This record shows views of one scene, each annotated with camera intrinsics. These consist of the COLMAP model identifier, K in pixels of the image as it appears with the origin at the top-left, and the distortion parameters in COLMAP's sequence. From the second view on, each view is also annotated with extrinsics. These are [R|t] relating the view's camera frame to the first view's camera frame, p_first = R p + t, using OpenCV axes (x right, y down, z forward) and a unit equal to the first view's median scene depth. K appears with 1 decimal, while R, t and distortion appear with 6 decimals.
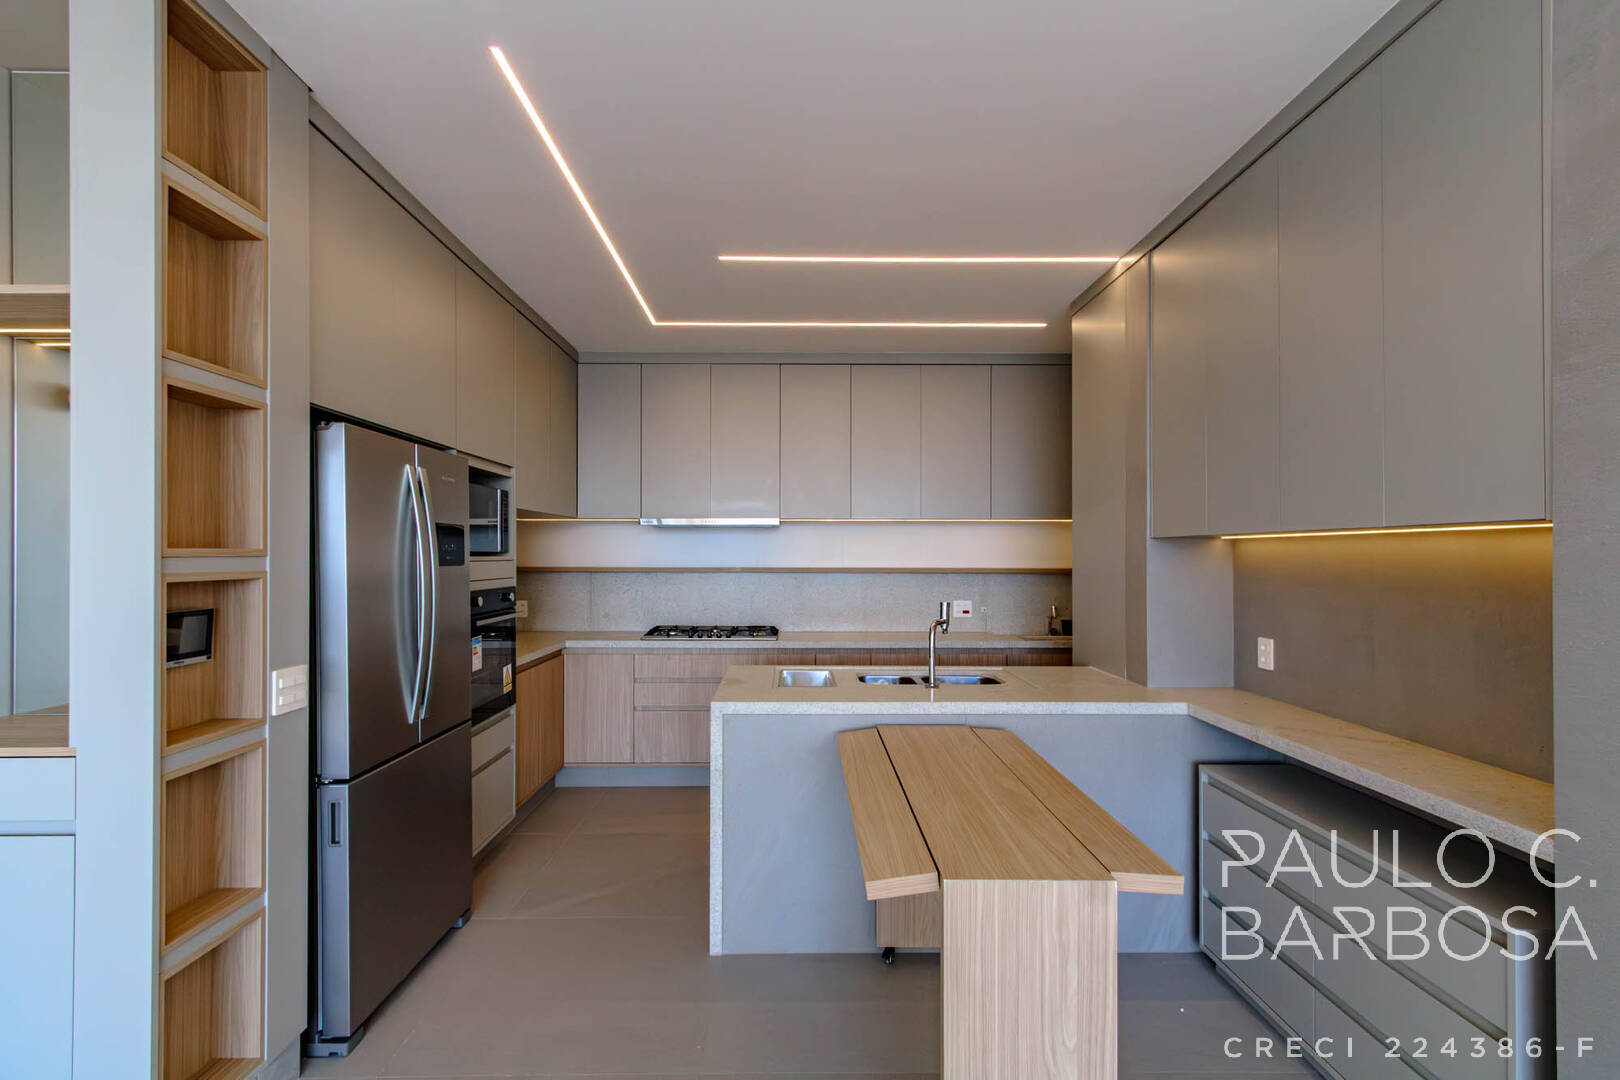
lens RADIAL K [[742.6, 0, 815.0], [0, 742.6, 552.0], [0, 0, 1]] dist [0.012056, -0.003543]
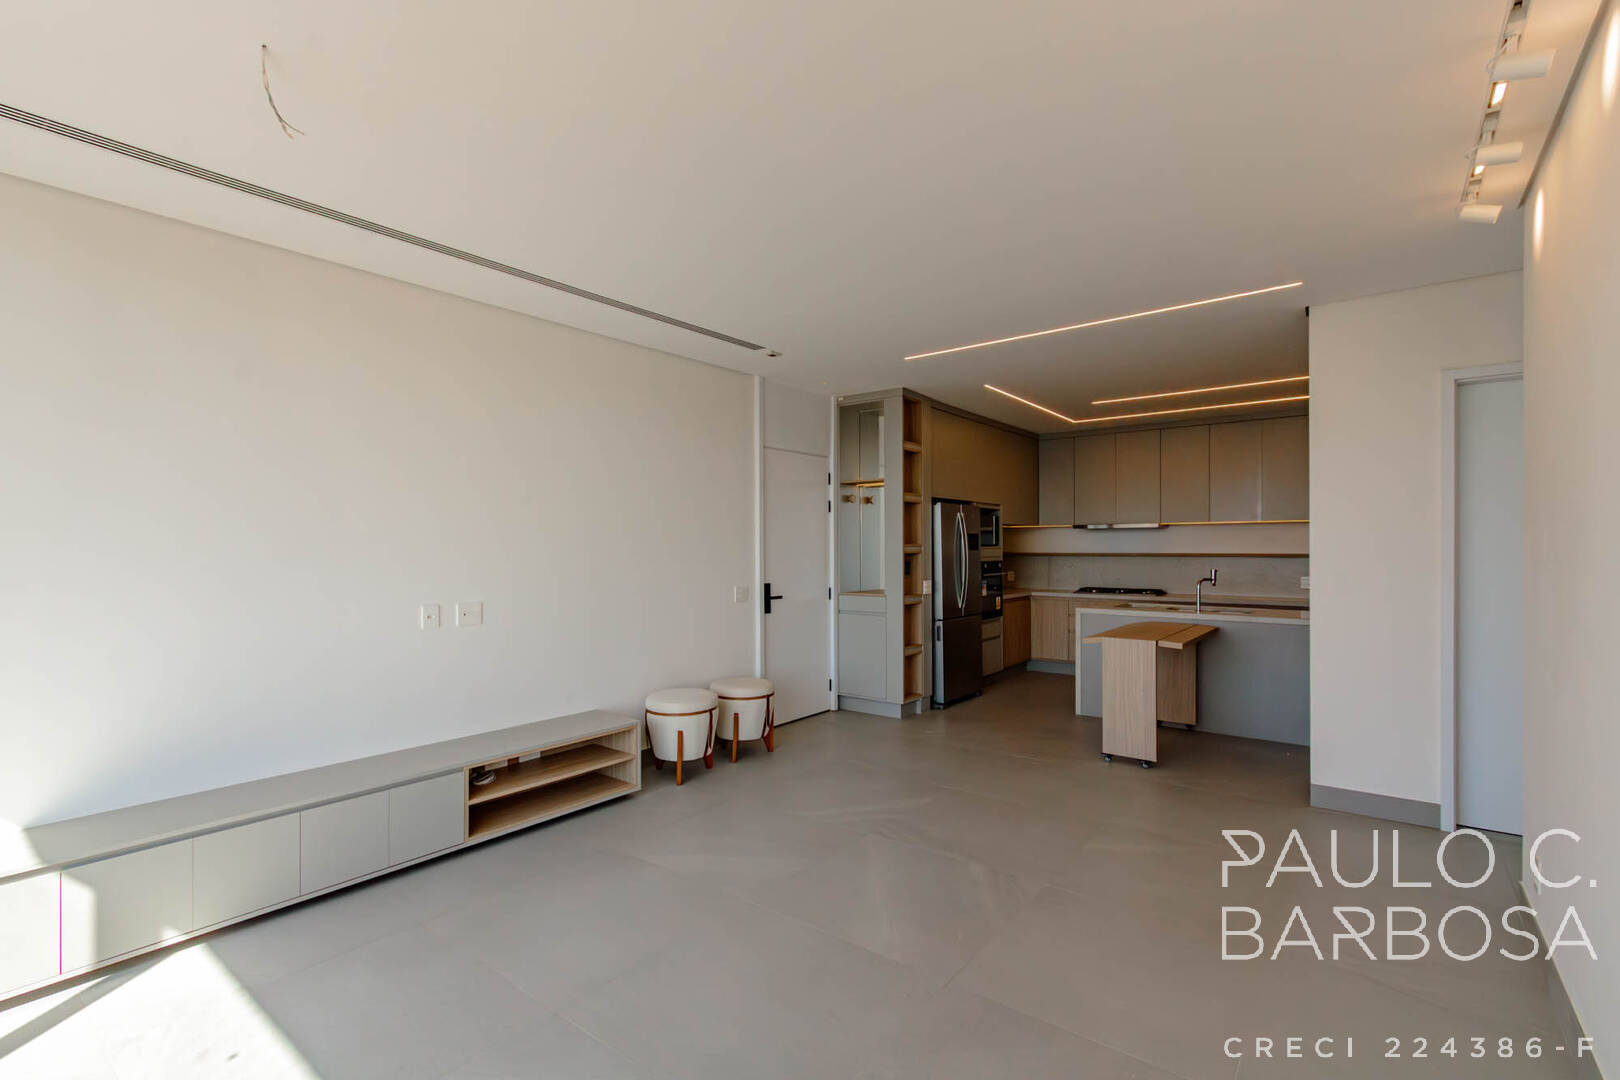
lens RADIAL K [[742.6, 0, 808.4], [0, 742.6, 551.5], [0, 0, 1]] dist [0.012056, -0.003543]
pose [[0.775732, -0.000705, -0.631063, 0.599488], [0.006905, 0.999949, 0.007371, 0.000346], [0.631025, -0.010076, 0.775697, -1.176040]]
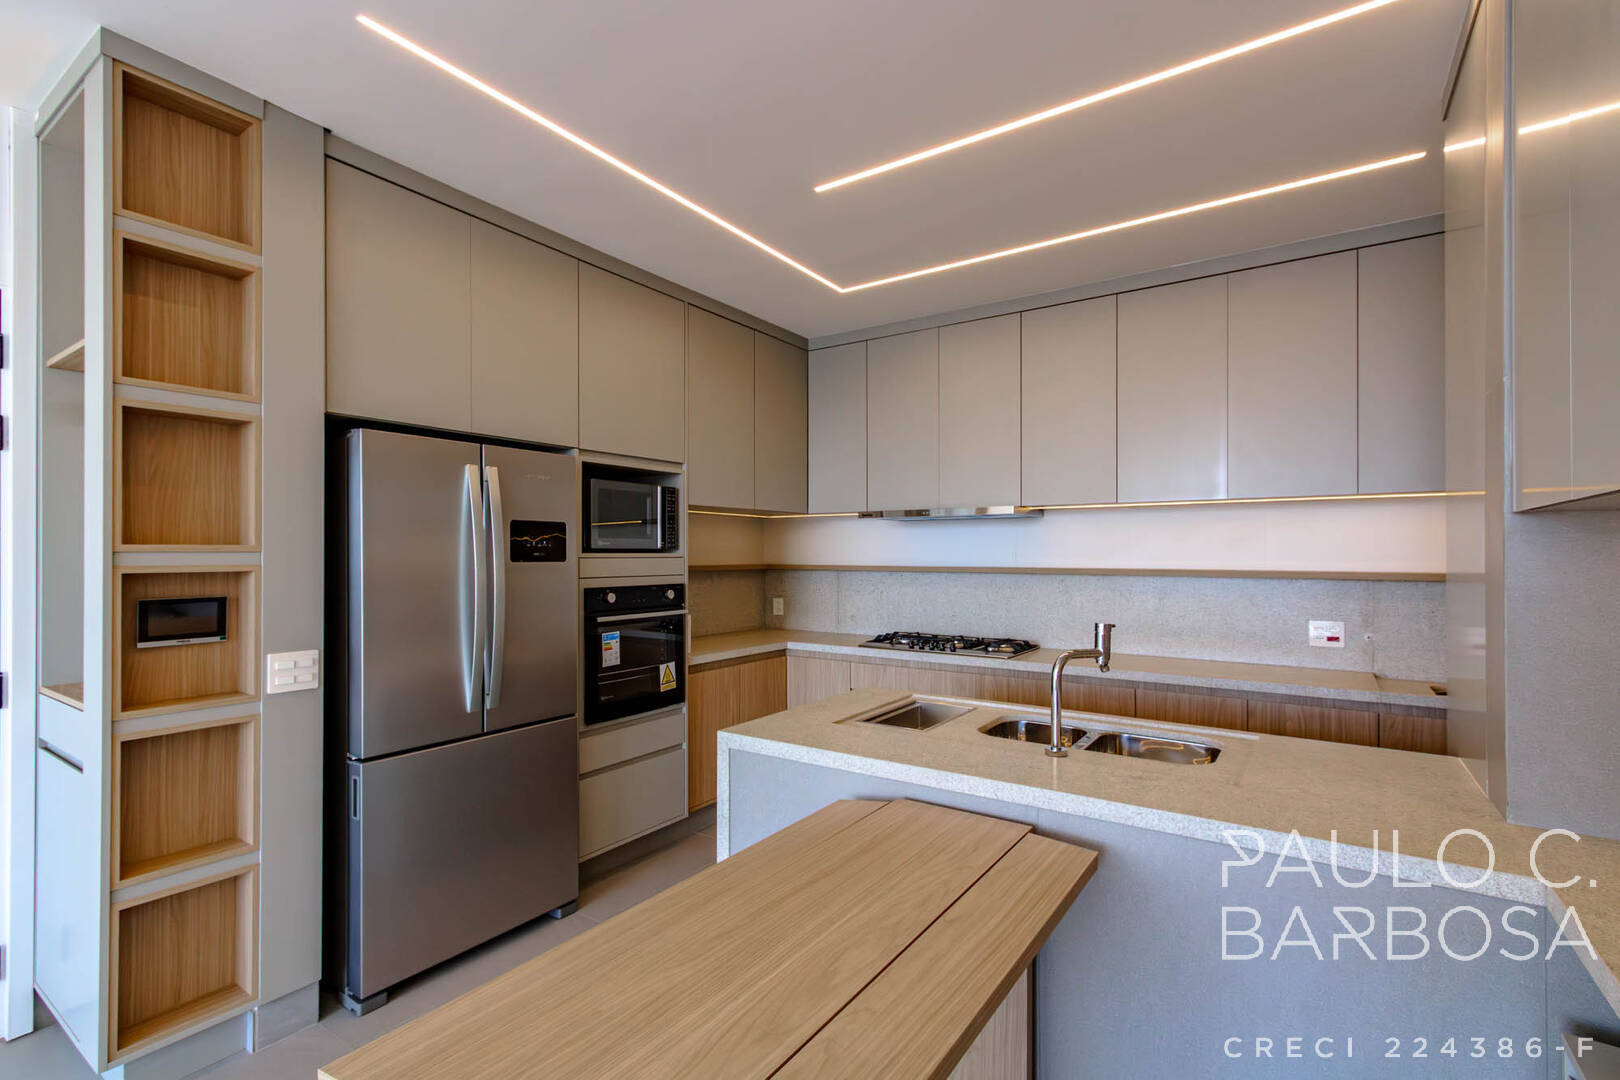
lens RADIAL K [[742.6, 0, 810.0], [0, 742.6, 550.2], [0, 0, 1]] dist [0.012056, -0.003543]
pose [[0.812770, -0.003683, -0.582573, 0.362209], [0.002716, 0.999993, -0.002532, 0.005372], [0.582579, 0.000475, 0.812774, 0.345362]]
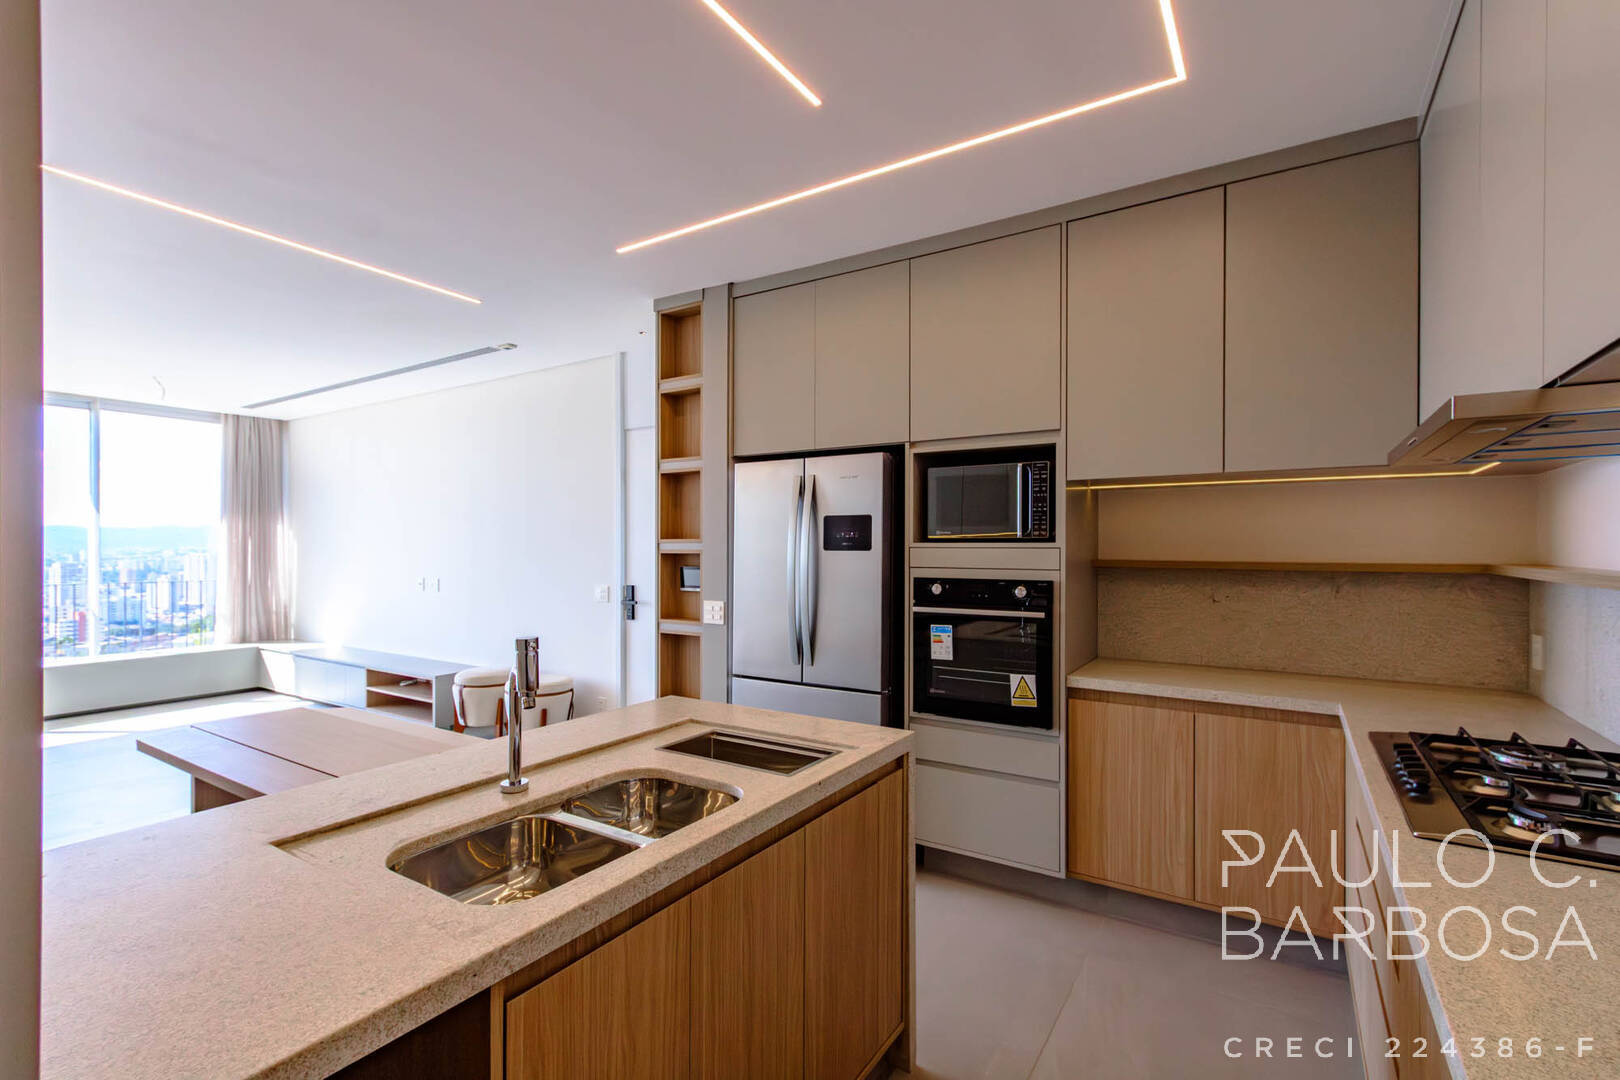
lens RADIAL K [[742.6, 0, 801.3], [0, 742.6, 550.3], [0, 0, 1]] dist [0.012056, -0.003543]
pose [[-0.569820, -0.000070, -0.821770, 0.464099], [-0.001083, 0.999999, 0.000665, 0.015362], [0.821769, 0.001269, -0.569820, 1.436522]]
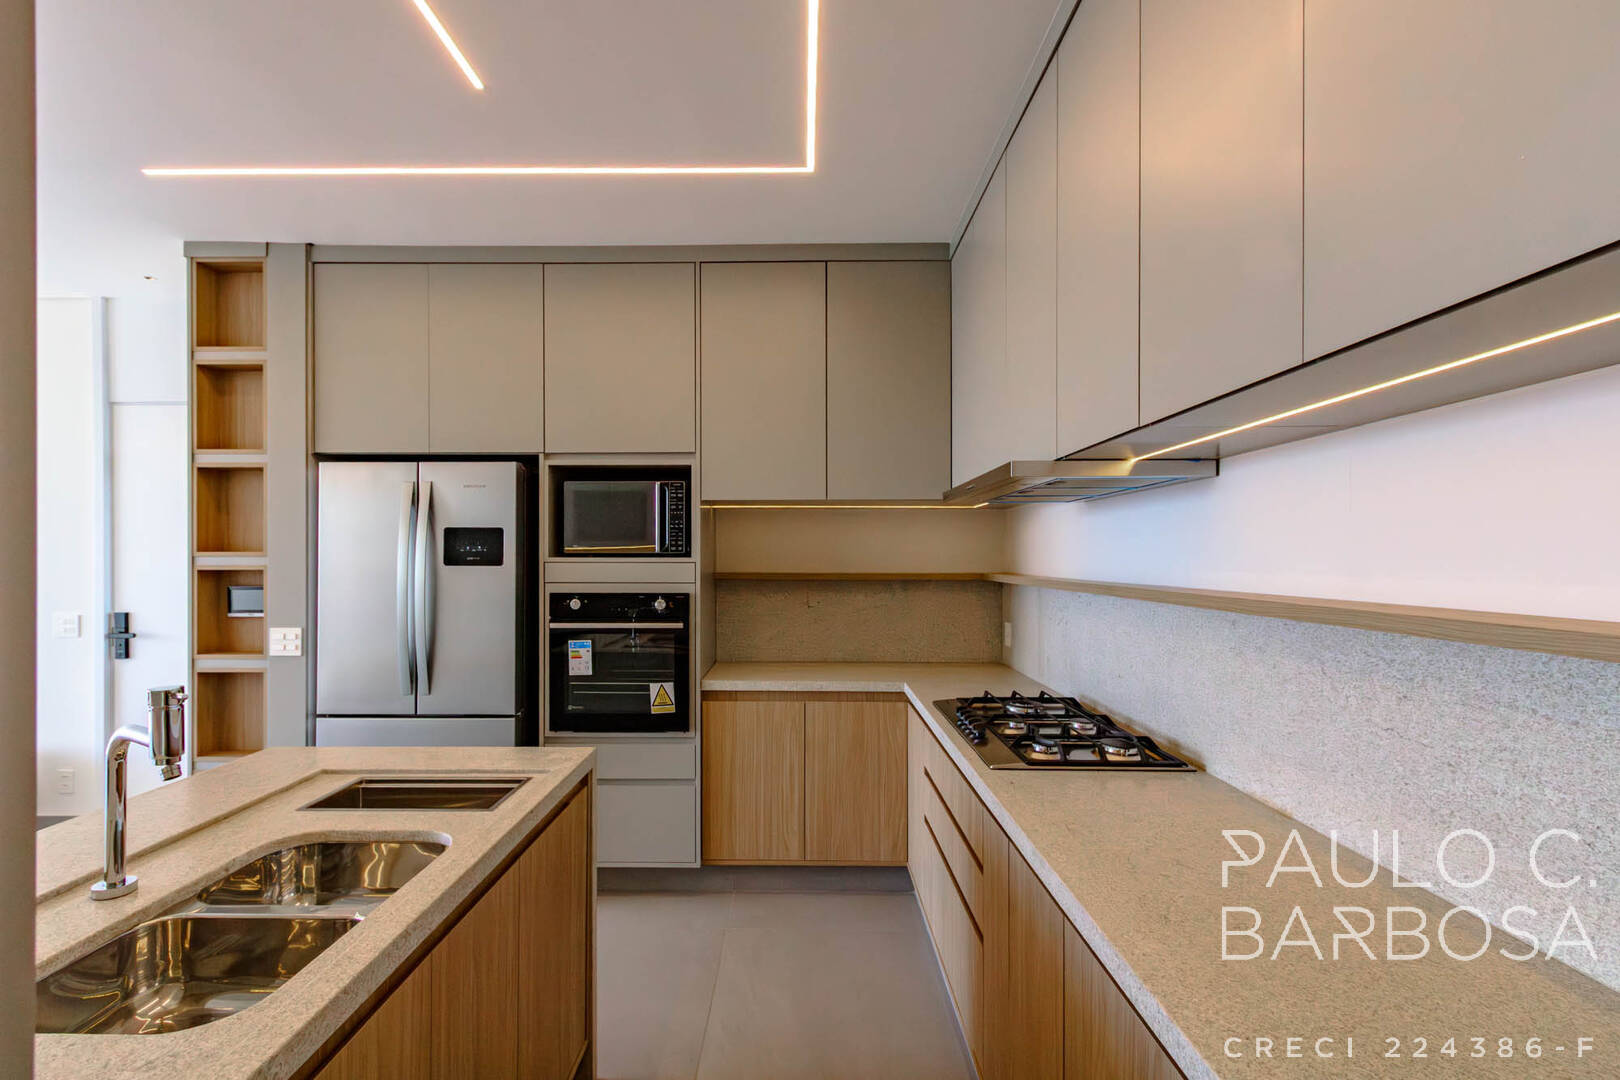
lens RADIAL K [[742.6, 0, 813.6], [0, 742.6, 560.7], [0, 0, 1]] dist [0.012056, -0.003543]
pose [[-0.046938, -0.000468, -0.998898, 0.510072], [0.001895, 0.999998, -0.000557, 0.011261], [0.998896, -0.001919, -0.046937, 1.379708]]
